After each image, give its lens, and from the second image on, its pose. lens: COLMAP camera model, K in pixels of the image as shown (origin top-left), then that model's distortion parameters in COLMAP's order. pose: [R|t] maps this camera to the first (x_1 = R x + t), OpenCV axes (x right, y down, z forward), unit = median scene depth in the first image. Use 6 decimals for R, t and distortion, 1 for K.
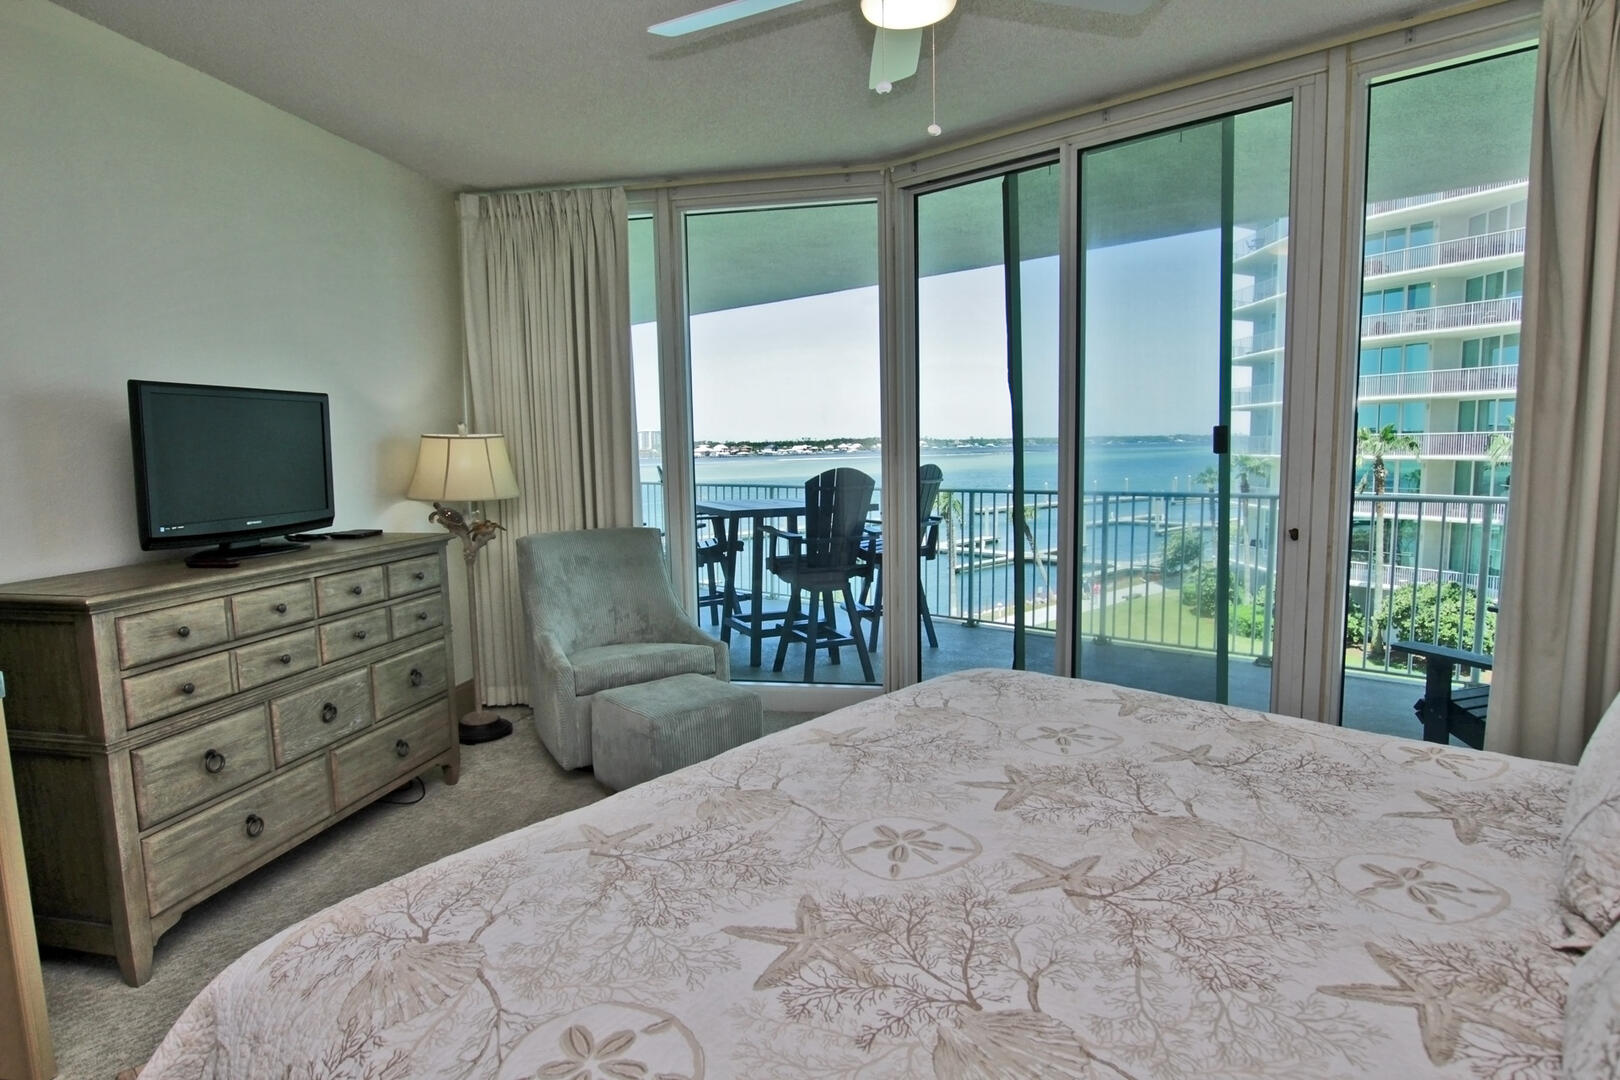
lens RADIAL K [[882.5, 0, 800.3], [0, 882.5, 548.3], [0, 0, 1]] dist [-0.018170, -0.000048]
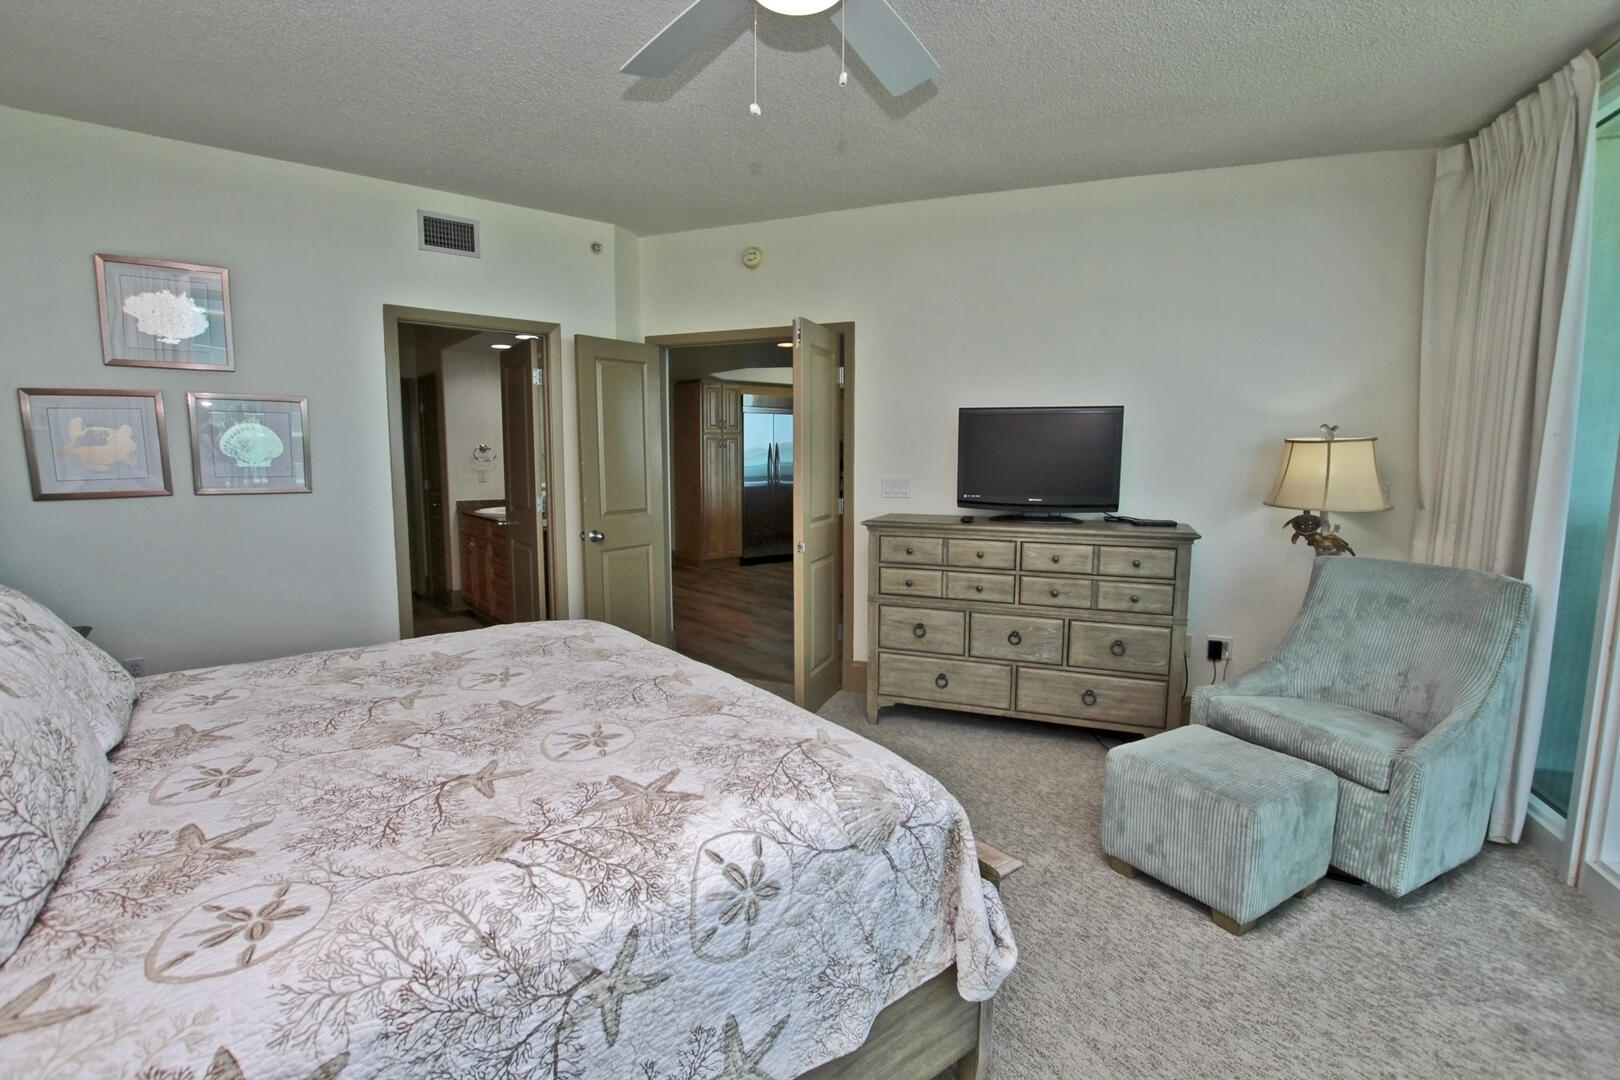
lens RADIAL K [[751.3, 0, 804.5], [0, 751.3, 545.8], [0, 0, 1]] dist [-0.033047, 0.003963]
pose [[-0.180651, 0.137373, -0.973907, 0.760431], [-0.114601, 0.980513, 0.159562, -0.125069], [0.976848, 0.140436, -0.161387, 0.958723]]
